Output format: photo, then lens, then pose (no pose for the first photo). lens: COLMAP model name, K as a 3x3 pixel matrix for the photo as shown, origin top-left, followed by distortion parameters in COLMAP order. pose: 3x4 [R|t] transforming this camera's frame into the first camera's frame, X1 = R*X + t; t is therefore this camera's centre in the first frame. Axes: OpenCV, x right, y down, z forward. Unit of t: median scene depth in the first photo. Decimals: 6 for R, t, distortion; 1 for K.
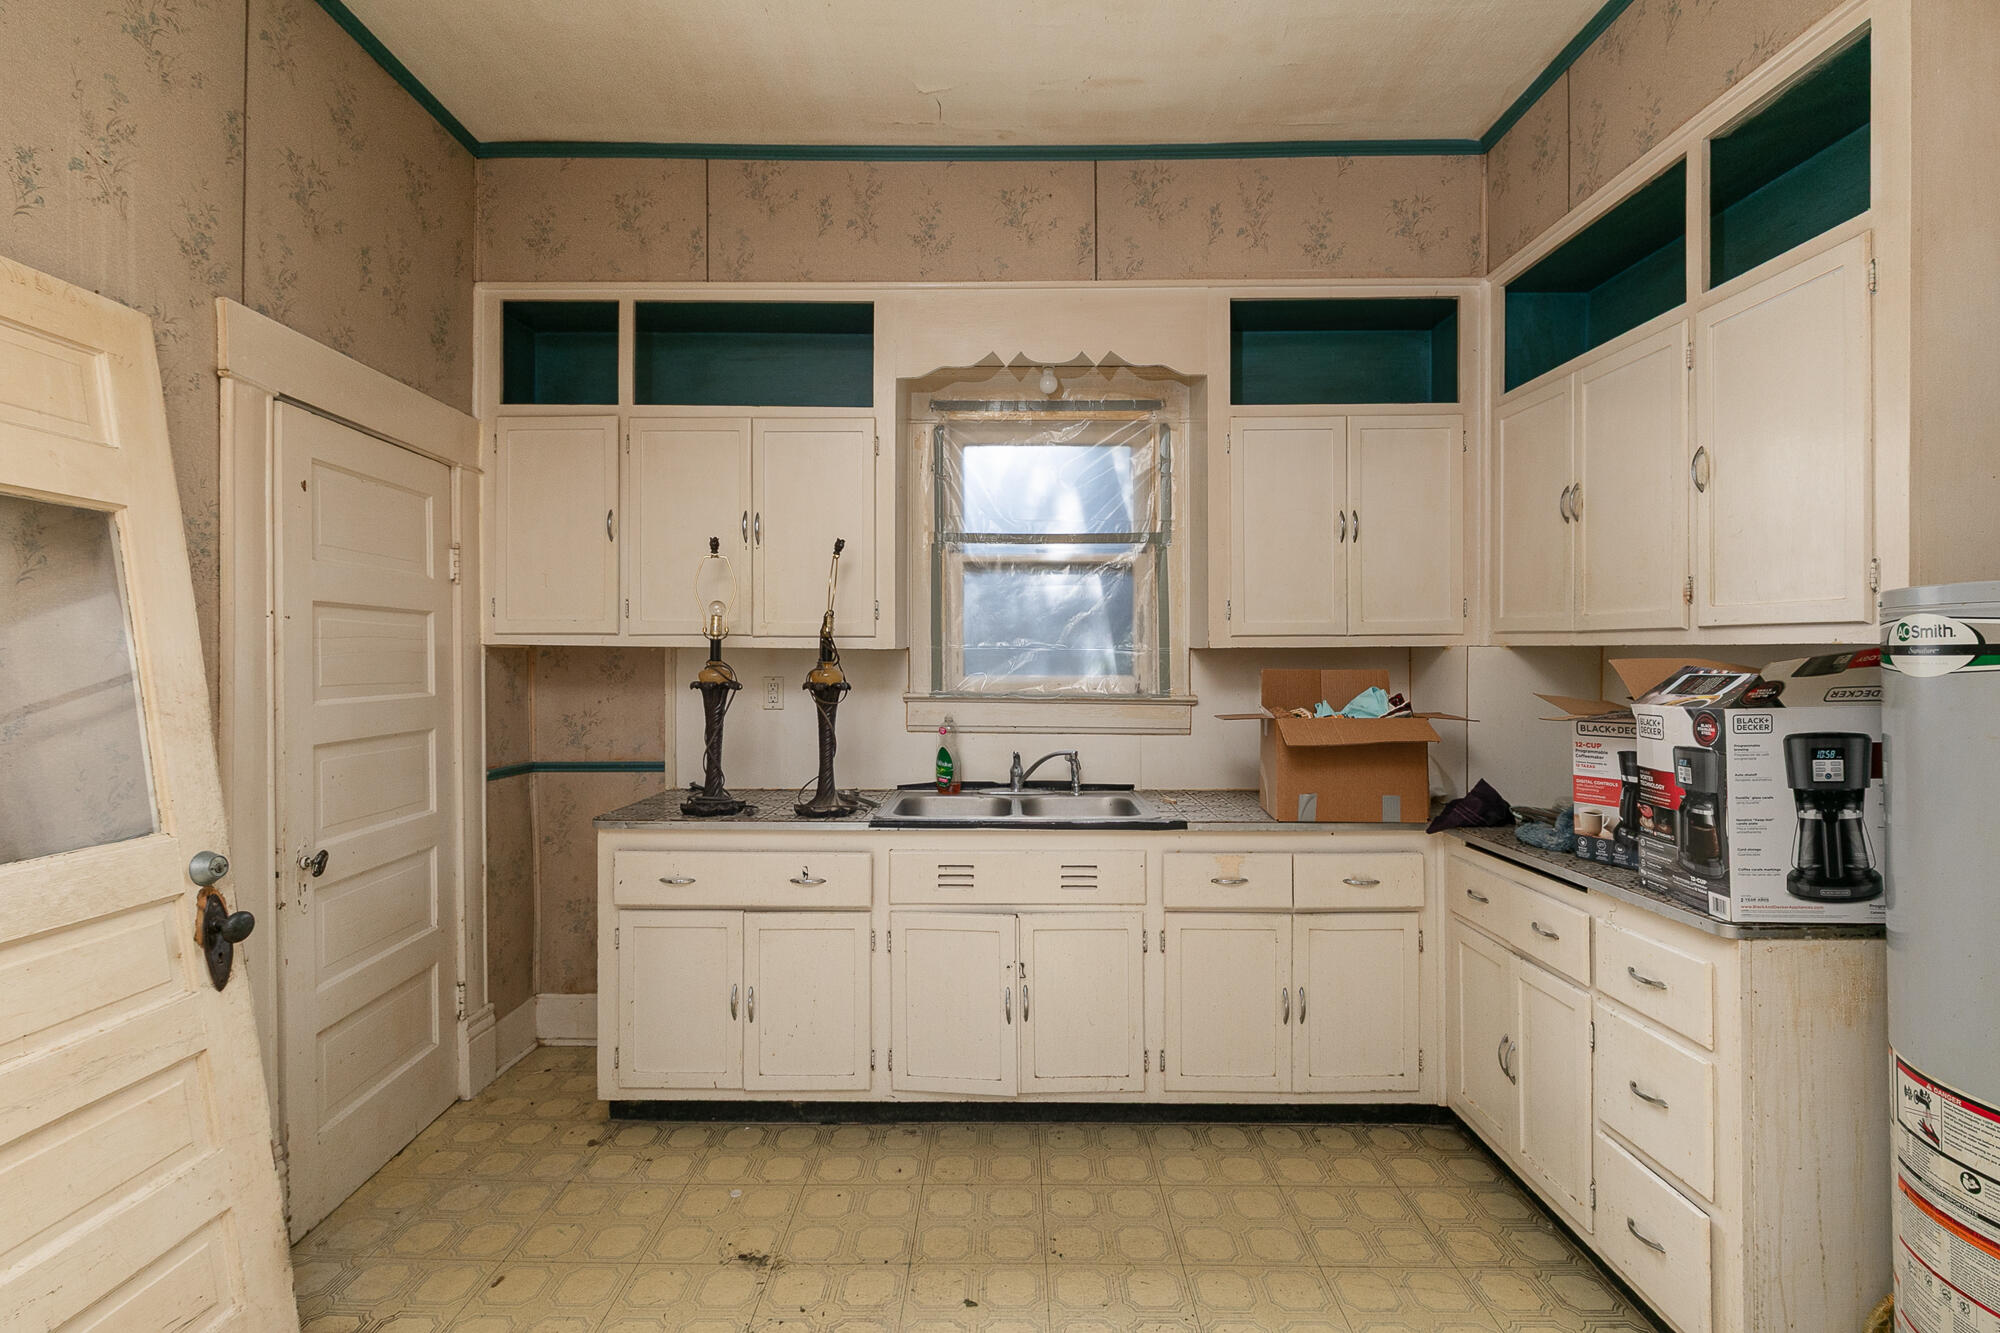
lens RADIAL K [[897.1, 0, 1004.0], [0, 897.1, 656.2], [0, 0, 1]] dist [0.000571, -0.000631]
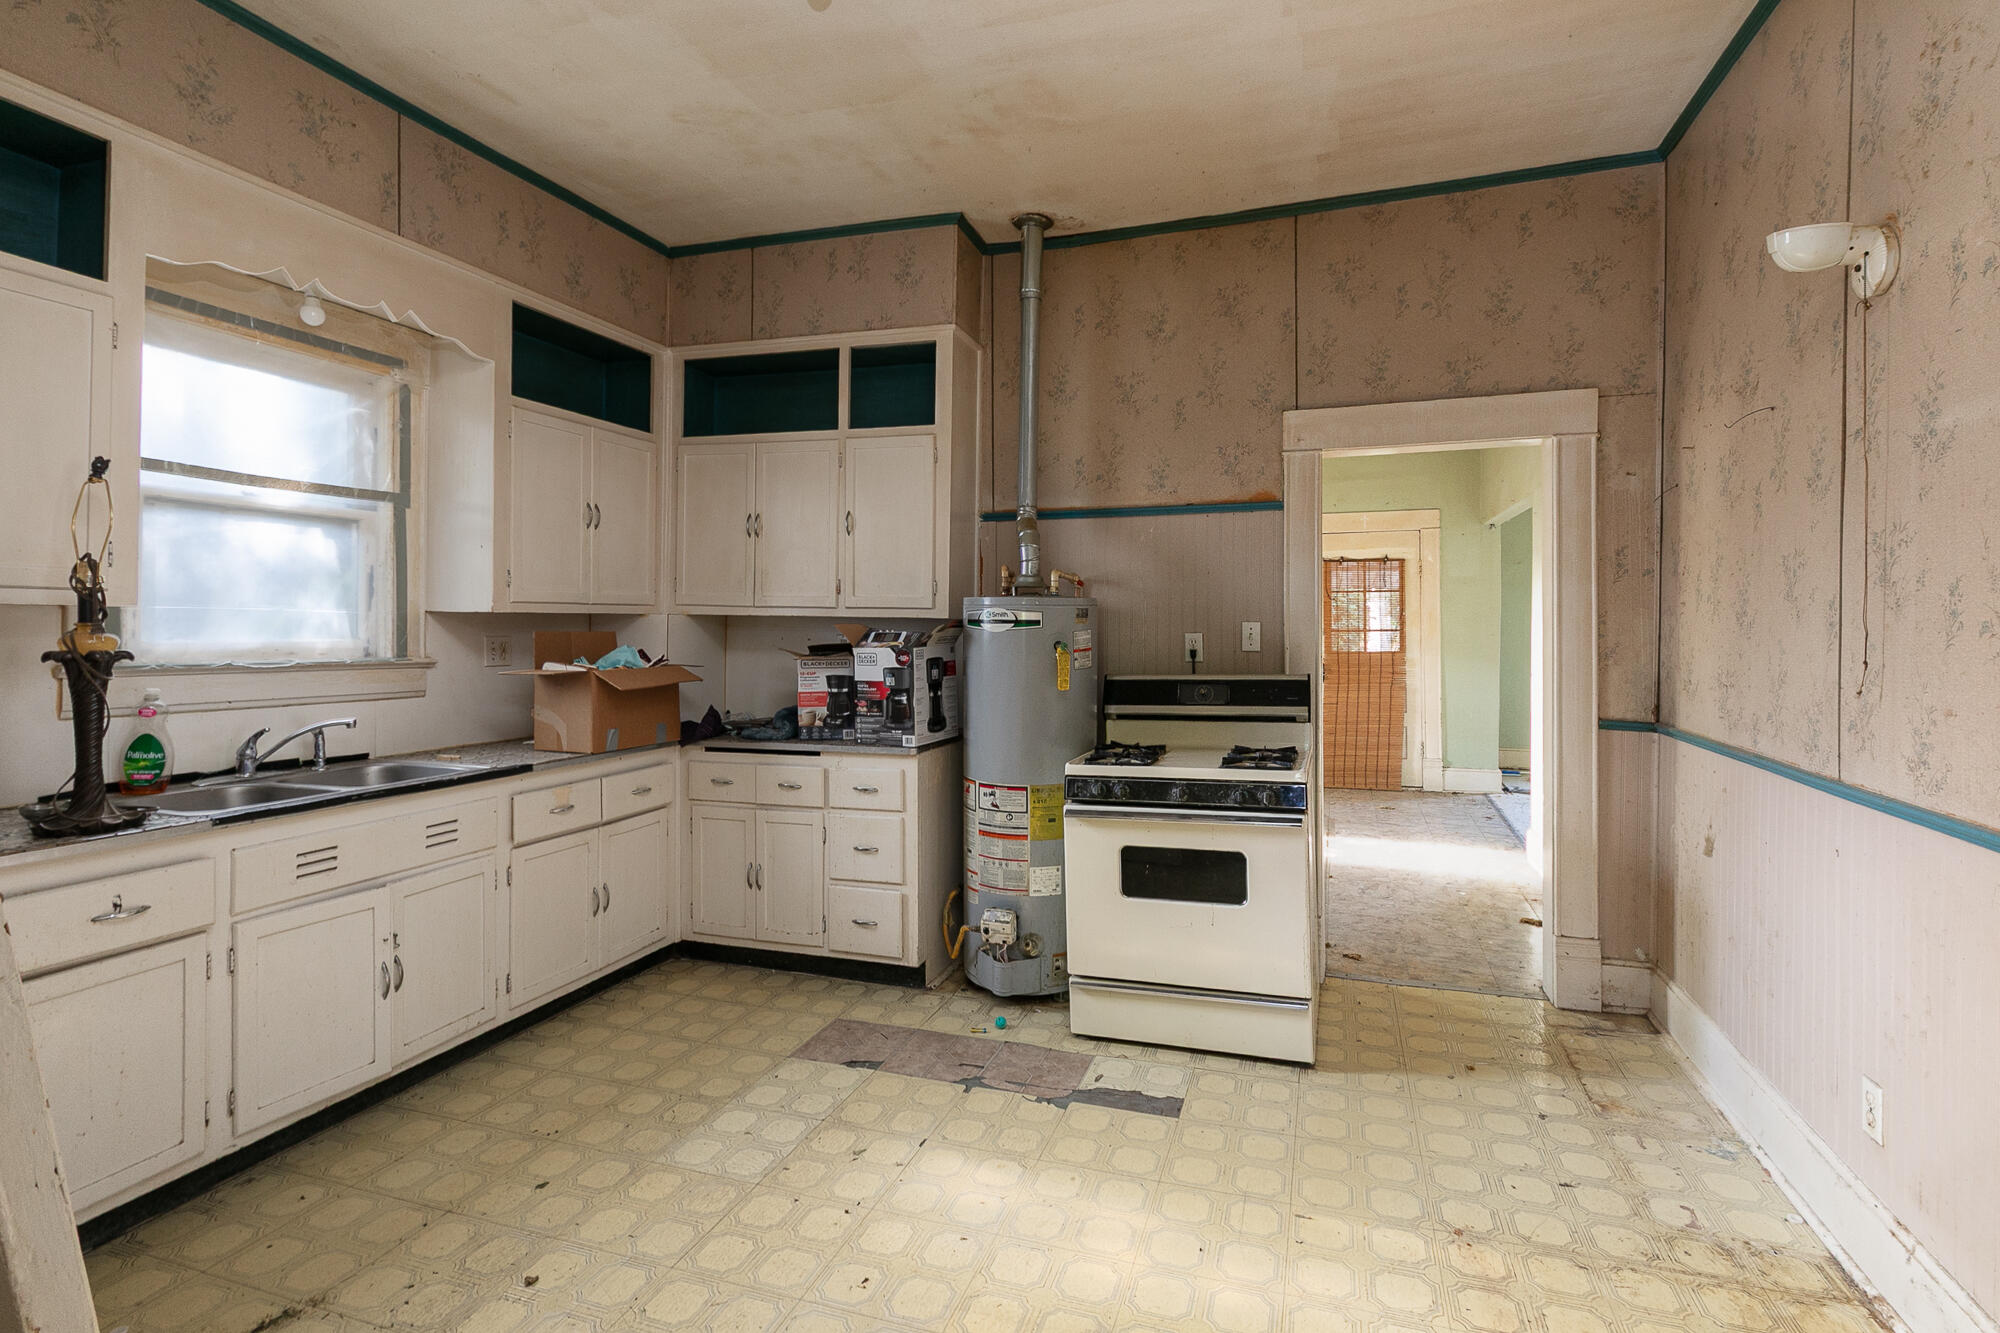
lens RADIAL K [[931.0, 0, 1012.8], [0, 931.0, 620.9], [0, 0, 1]] dist [0.001373, -0.000278]
pose [[0.315935, 0.007812, 0.948749, -0.827487], [-0.007854, 0.999953, -0.005618, 0.003618], [-0.948748, -0.005677, 0.315981, 0.050884]]
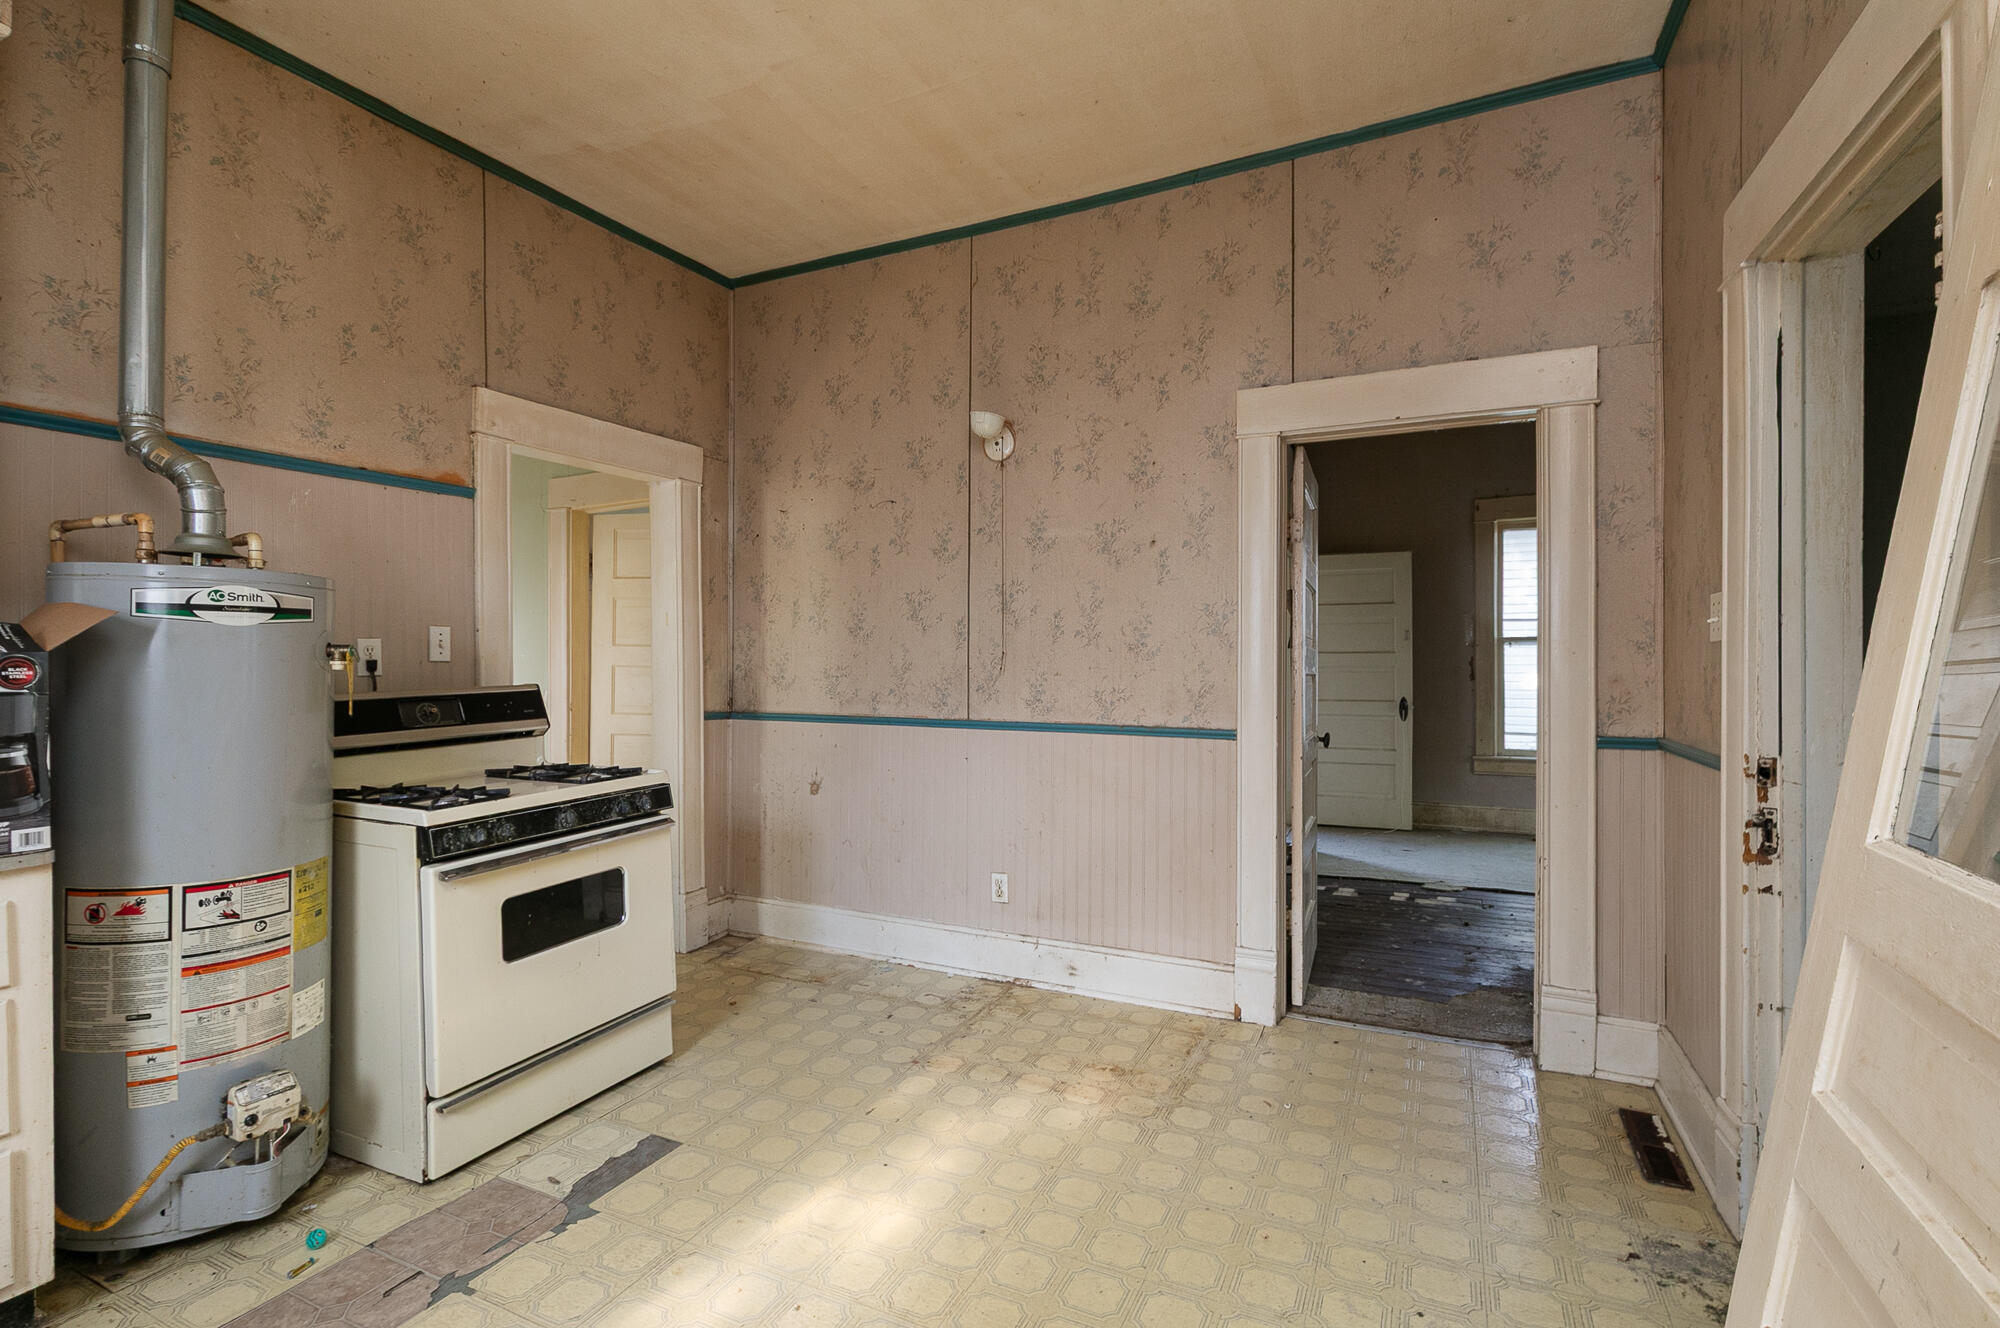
lens RADIAL K [[945.6, 0, 986.6], [0, 945.6, 659.4], [0, 0, 1]] dist [0.000989, -0.000183]
pose [[-0.899161, 0.007721, 0.437550, -0.480086], [0.004215, 0.999951, -0.008983, 0.055449], [-0.437598, -0.006233, -0.899149, 1.032093]]
